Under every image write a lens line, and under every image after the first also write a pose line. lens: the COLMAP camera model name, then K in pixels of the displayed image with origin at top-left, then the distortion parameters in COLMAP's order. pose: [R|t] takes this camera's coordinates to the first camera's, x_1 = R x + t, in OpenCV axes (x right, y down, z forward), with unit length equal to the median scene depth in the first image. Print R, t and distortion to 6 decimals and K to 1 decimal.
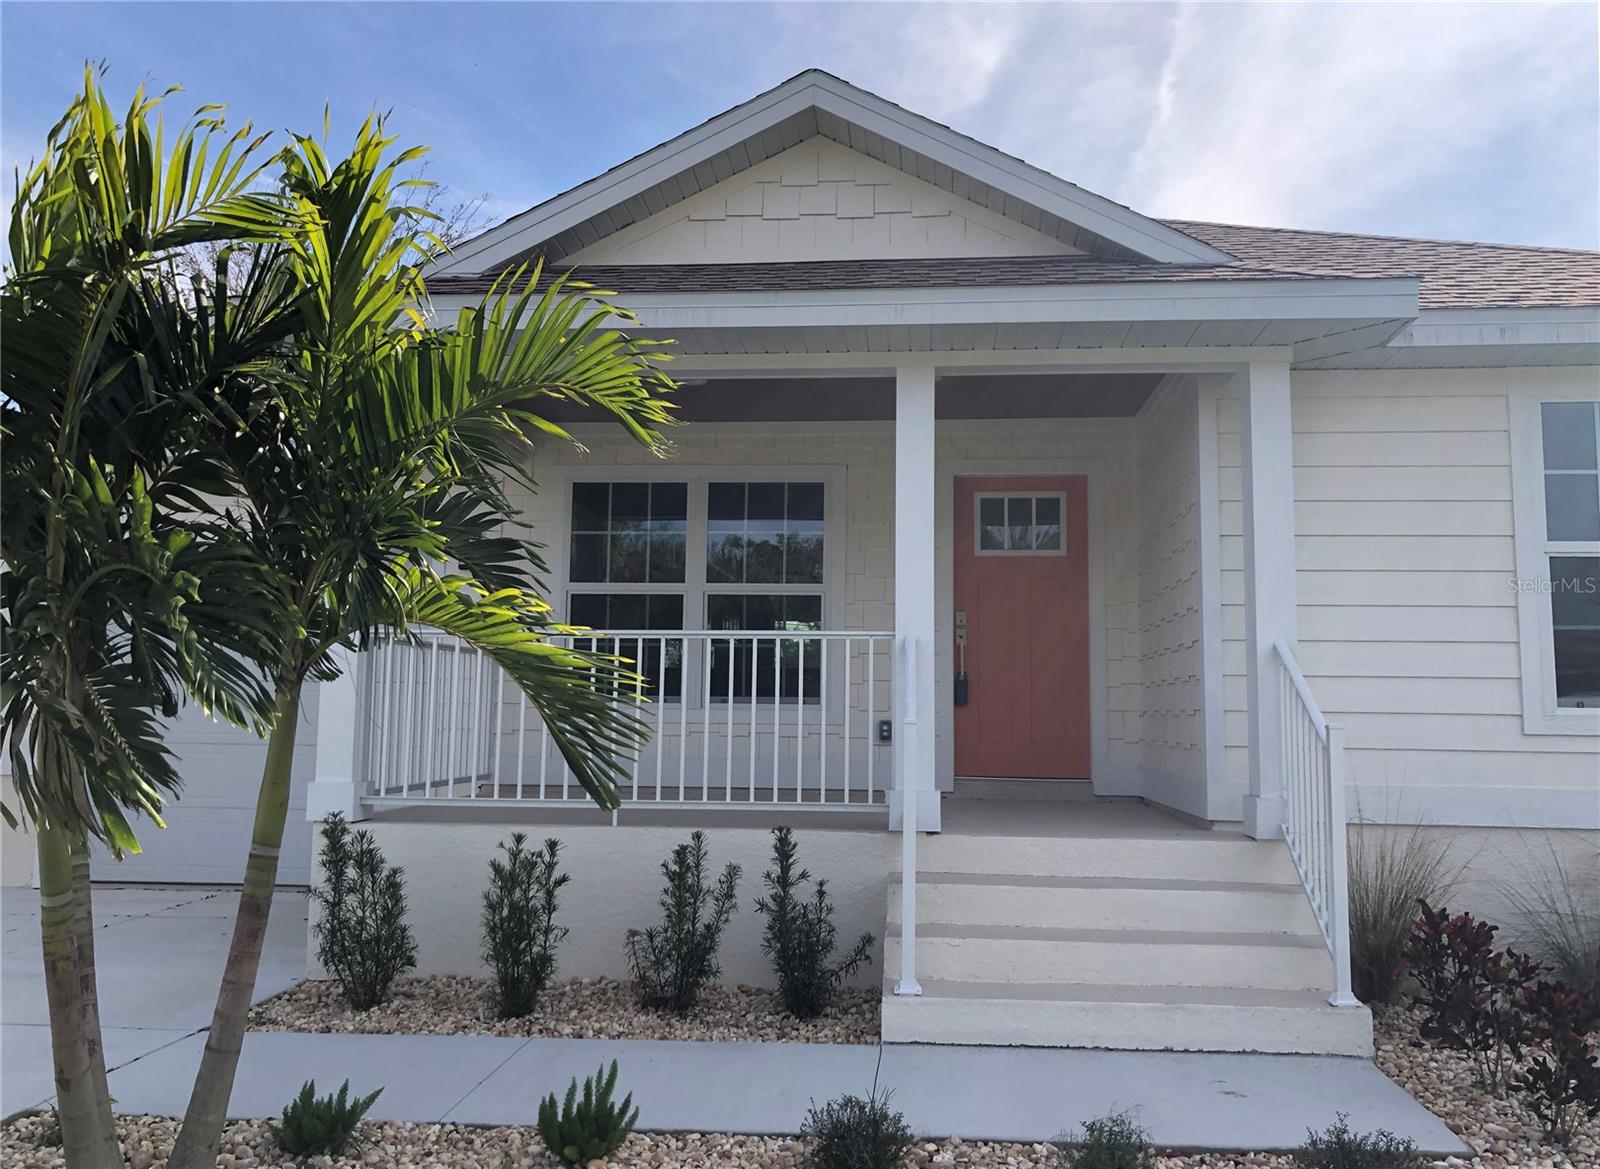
lens RADIAL K [[1367.7, 0, 800.2], [0, 1367.7, 561.9], [0, 0, 1]] dist [0.003969, -0.001835]
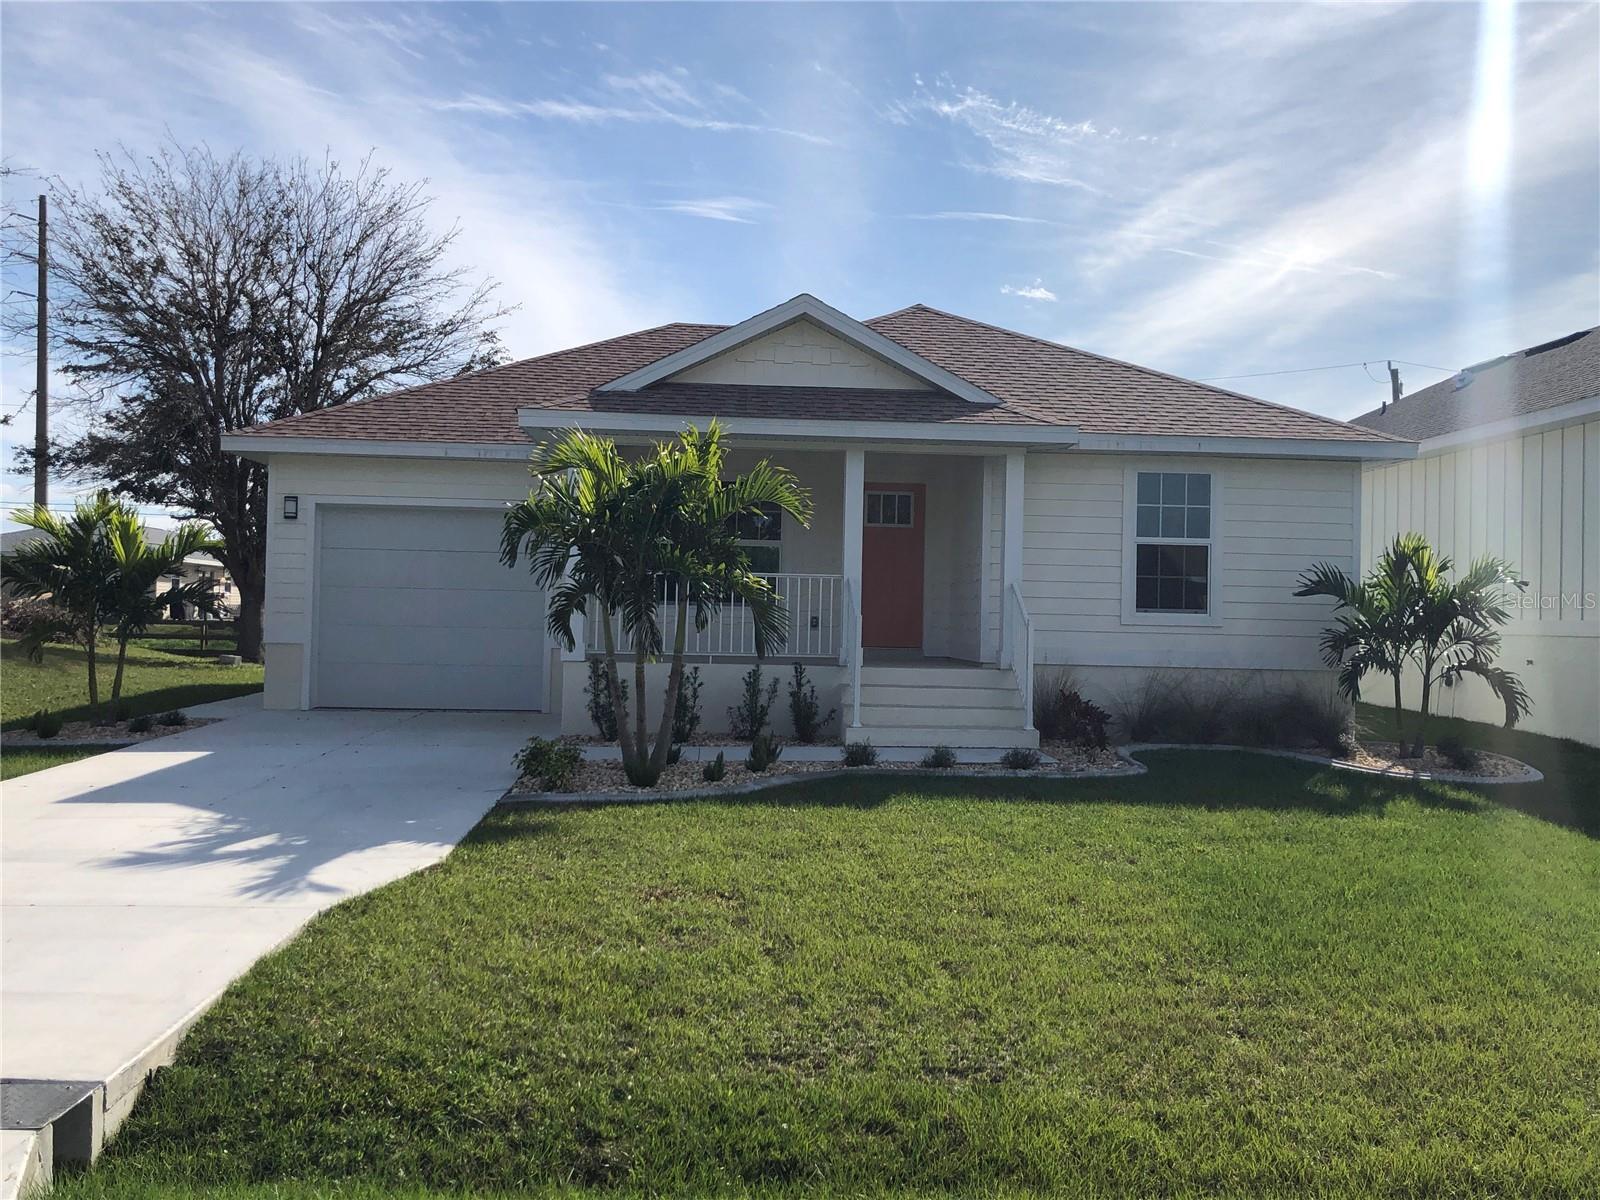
lens RADIAL K [[1420.6, 0, 800.0], [0, 1420.6, 600.0], [0, 0, 1]] dist [0.058210, -0.001061]
pose [[0.989384, 0.009758, 0.144995, -0.328377], [-0.024303, 0.994802, 0.098884, -0.132377], [-0.143277, -0.101358, 0.984479, -1.225043]]
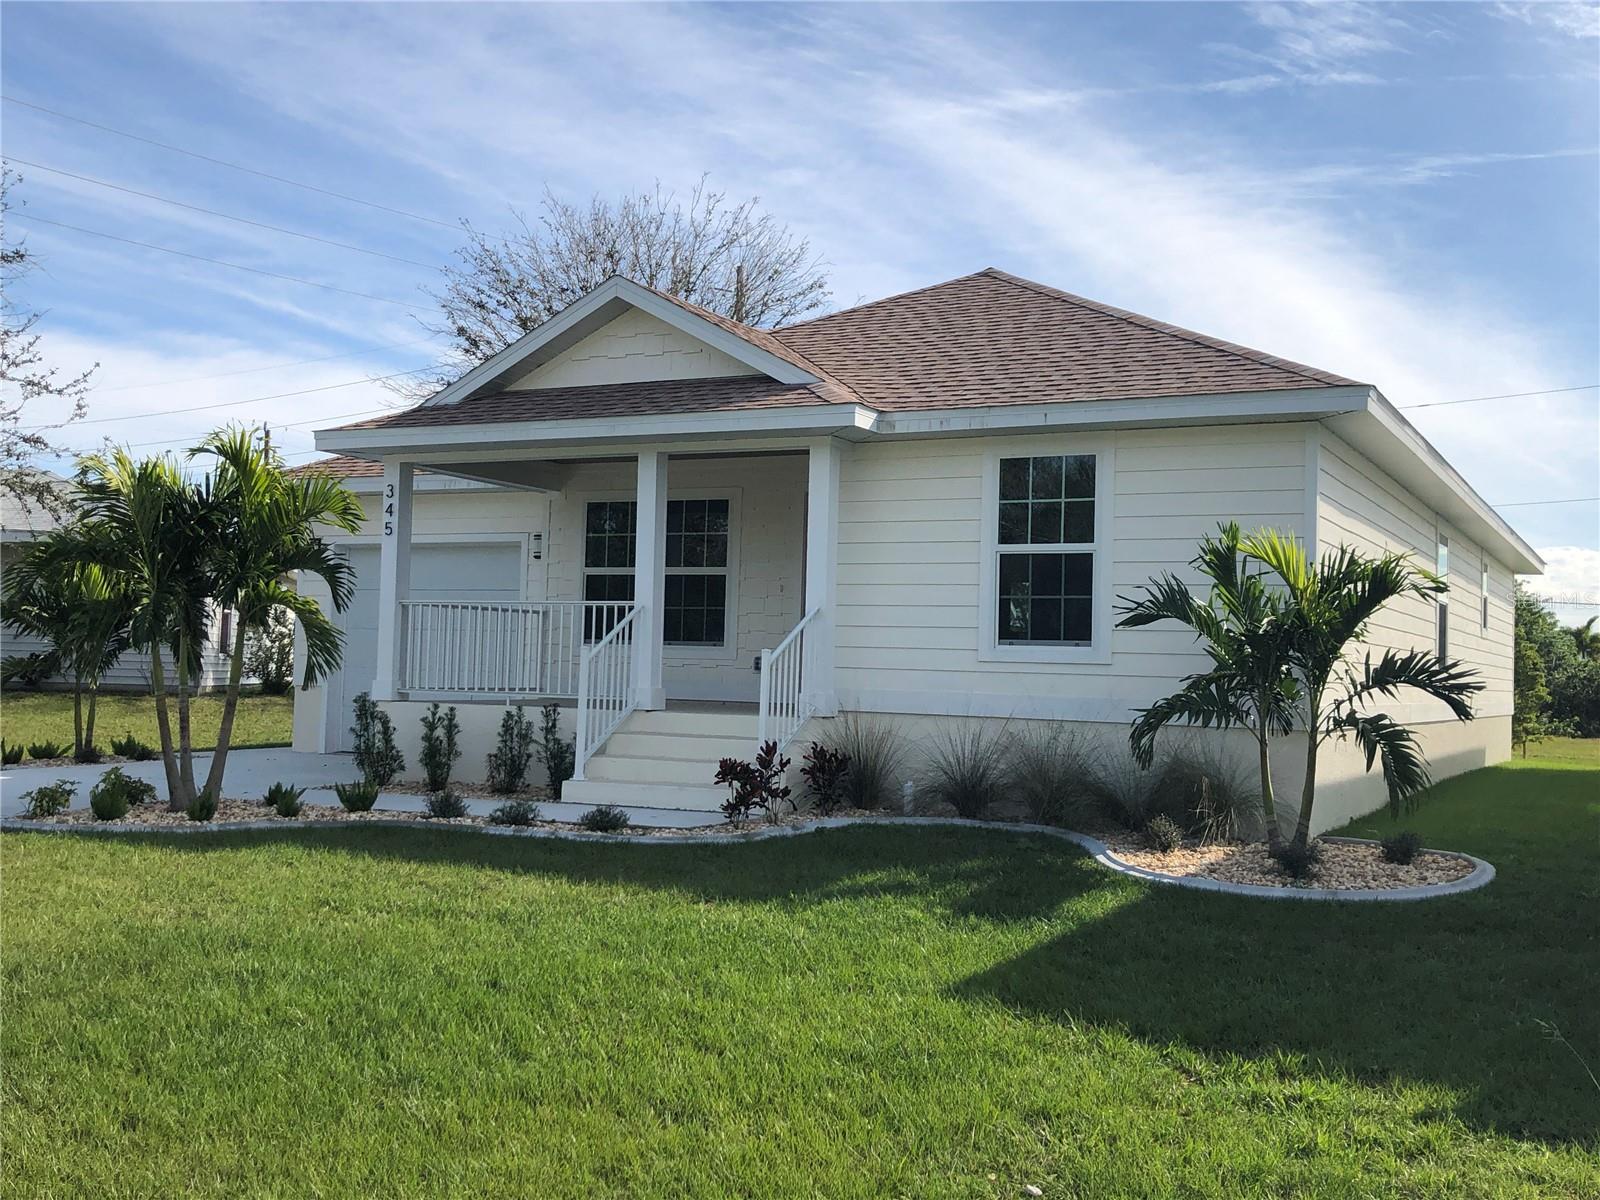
lens RADIAL K [[1669.5, 0, 800.0], [0, 1669.5, 600.0], [0, 0, 1]] dist [0.008522, 0.006410]
pose [[0.929659, -0.004516, -0.368393, 1.107749], [0.025997, 0.998236, 0.053369, -0.064429], [0.367503, -0.059193, 0.928137, -0.986520]]
